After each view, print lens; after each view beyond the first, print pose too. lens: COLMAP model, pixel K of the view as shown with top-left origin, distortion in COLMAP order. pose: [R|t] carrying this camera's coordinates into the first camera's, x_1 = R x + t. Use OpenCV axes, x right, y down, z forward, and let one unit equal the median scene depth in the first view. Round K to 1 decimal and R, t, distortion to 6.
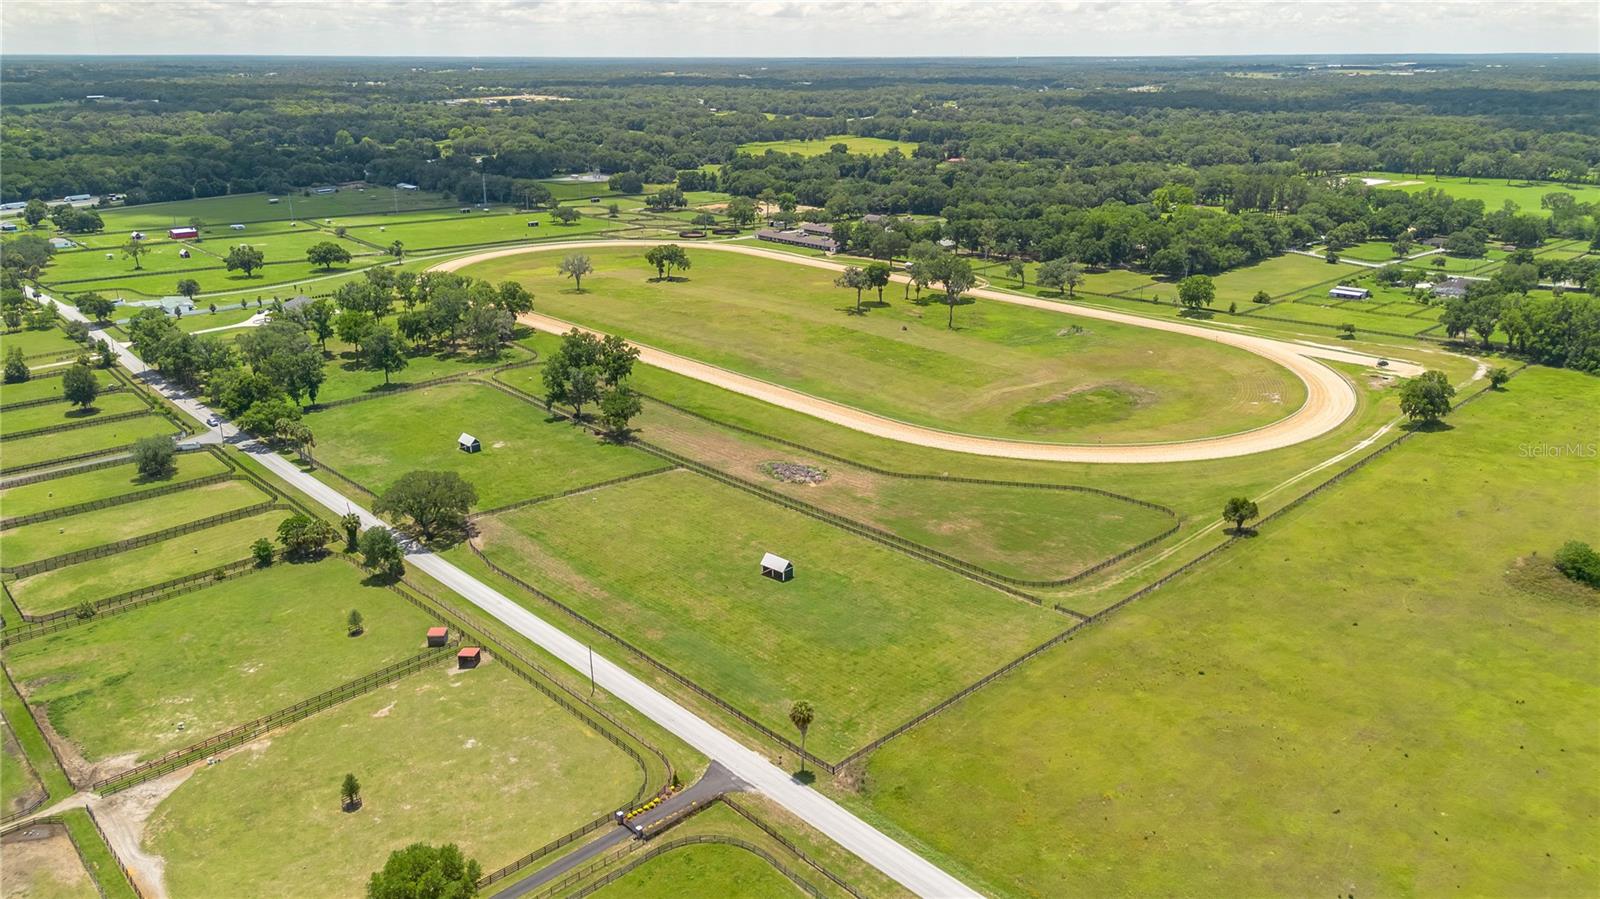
lens RADIAL K [[1131.4, 0, 800.0], [0, 1131.4, 449.5], [0, 0, 1]] dist [0.057367, -0.048073]
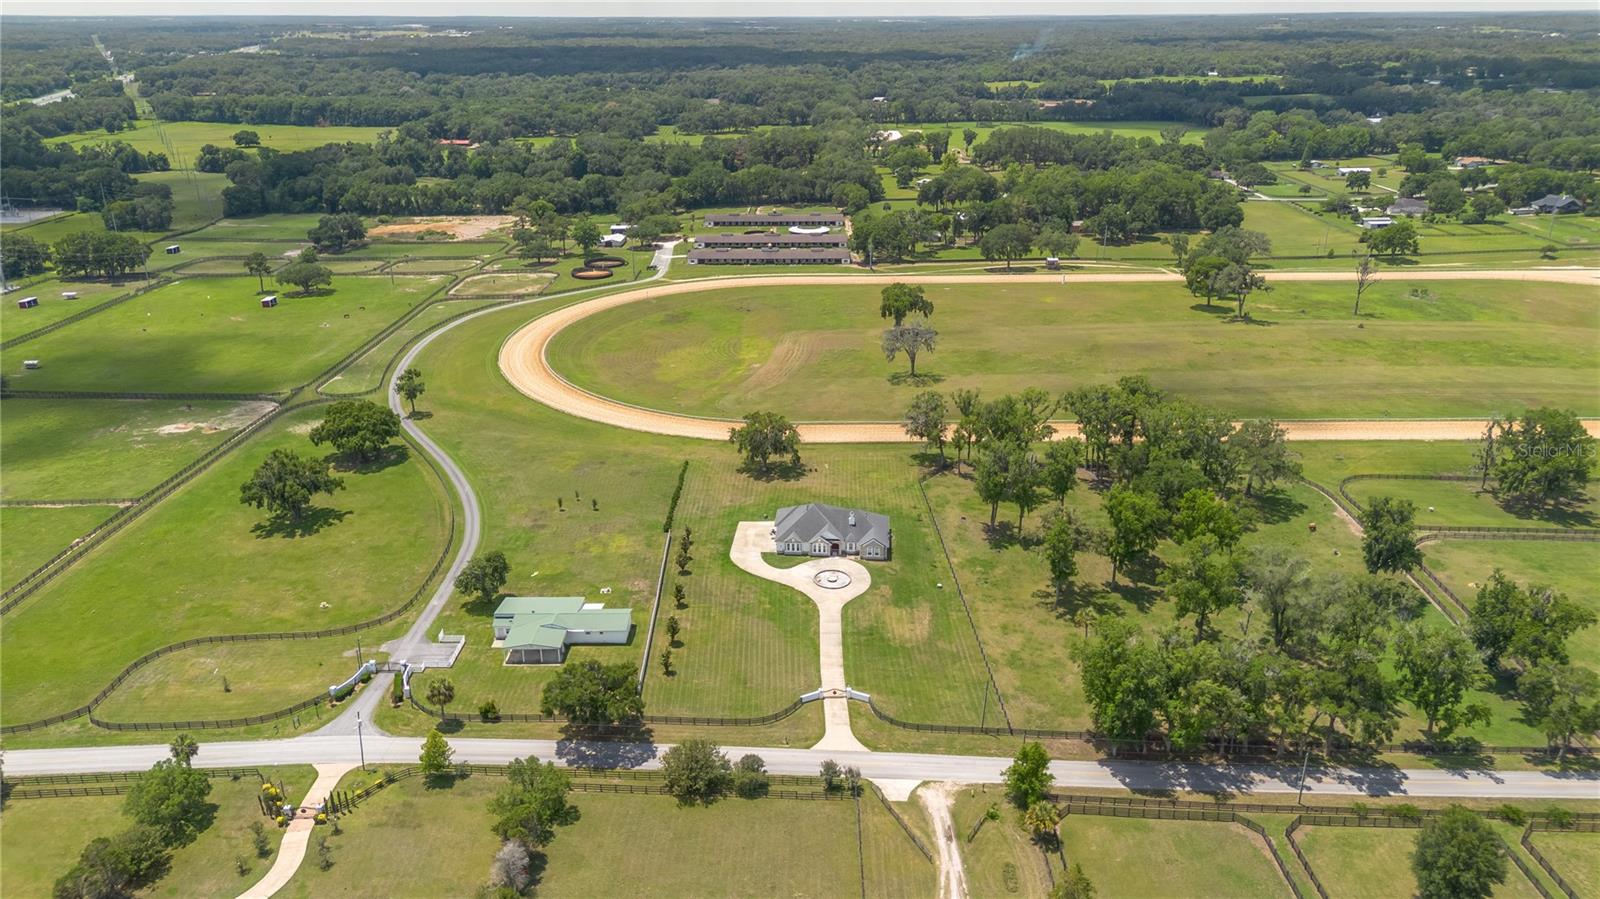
lens RADIAL K [[1132.9, 0, 799.3], [0, 1132.9, 426.5], [0, 0, 1]] dist [0.089194, -0.100377]
pose [[0.687850, -0.251695, 0.680817, -0.885012], [0.243789, 0.963579, 0.109924, -0.258105], [-0.683688, 0.090364, 0.724158, 0.751439]]
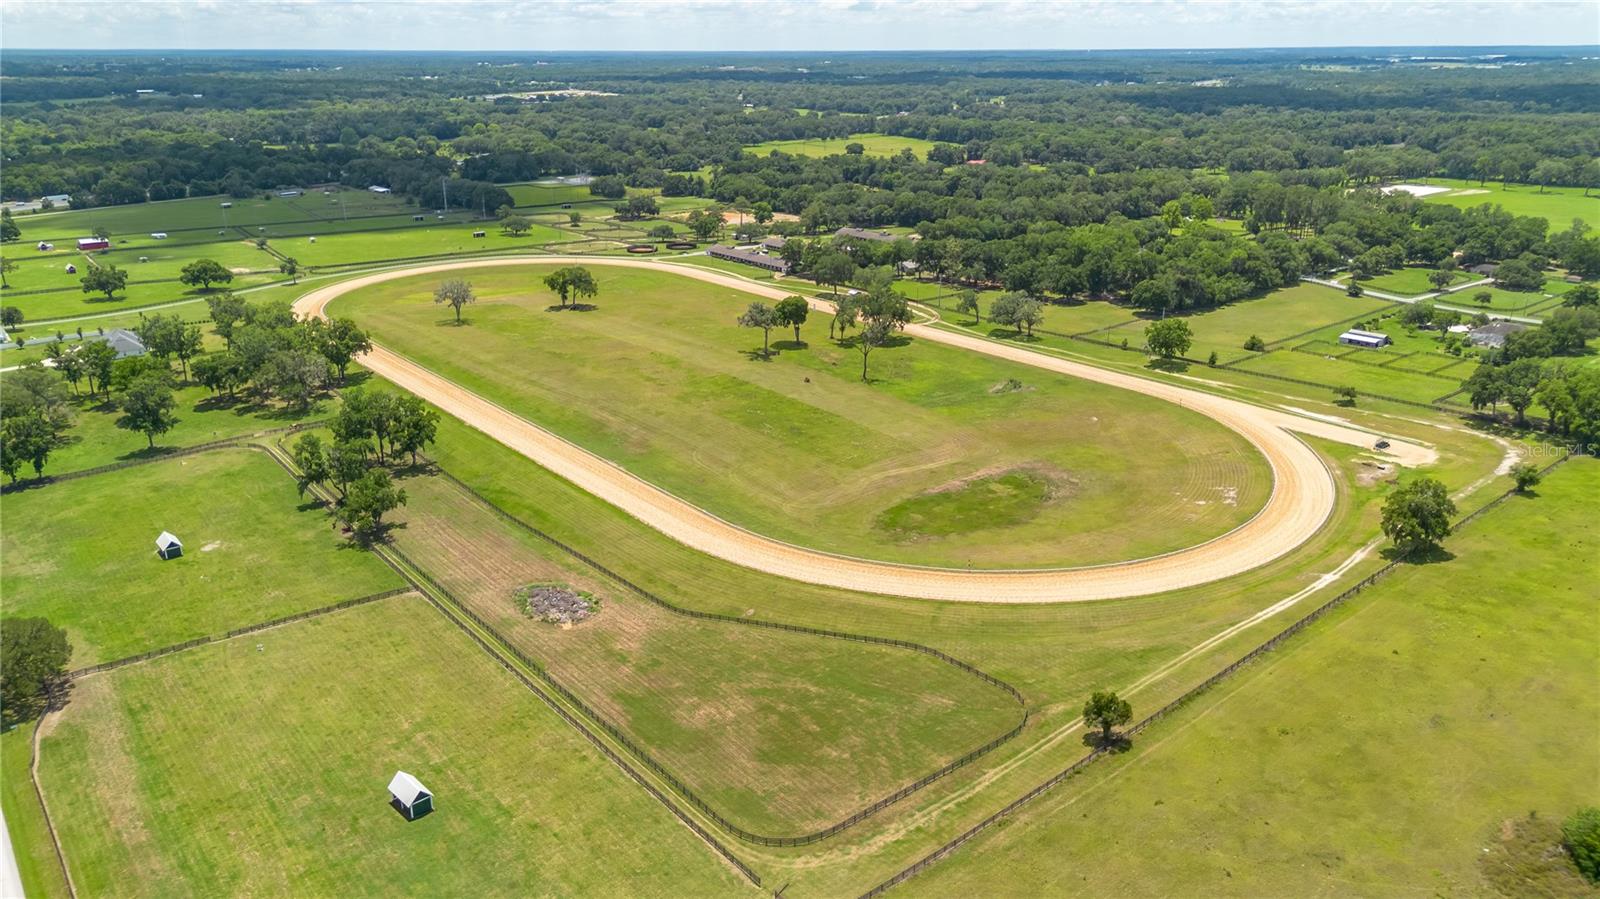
lens RADIAL K [[1131.4, 0, 800.0], [0, 1131.4, 449.5], [0, 0, 1]] dist [0.057367, -0.048073]
pose [[0.998369, 0.017974, -0.054182, 0.149785], [-0.017707, 0.999829, 0.005411, -0.067730], [0.054270, -0.004443, 0.998516, 0.190498]]
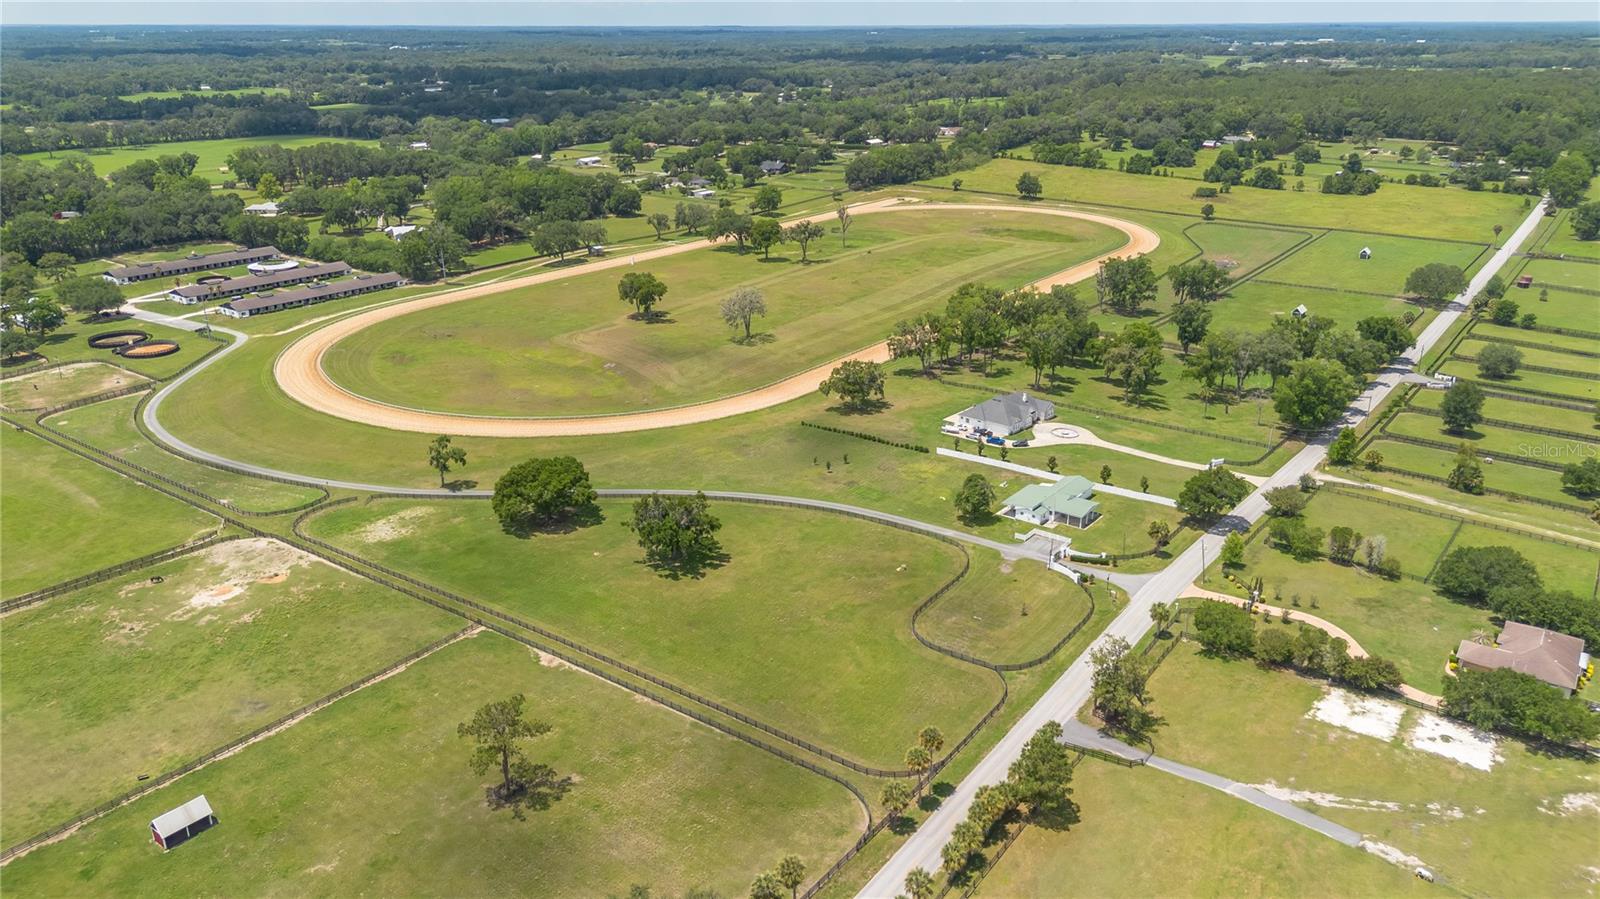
lens RADIAL K [[1131.4, 0, 800.0], [0, 1131.4, 449.5], [0, 0, 1]] dist [0.057367, -0.048073]
pose [[-0.164395, -0.348841, 0.922651, -1.186292], [0.325964, 0.863615, 0.384599, -0.457233], [-0.930979, 0.363977, -0.028264, 1.314280]]
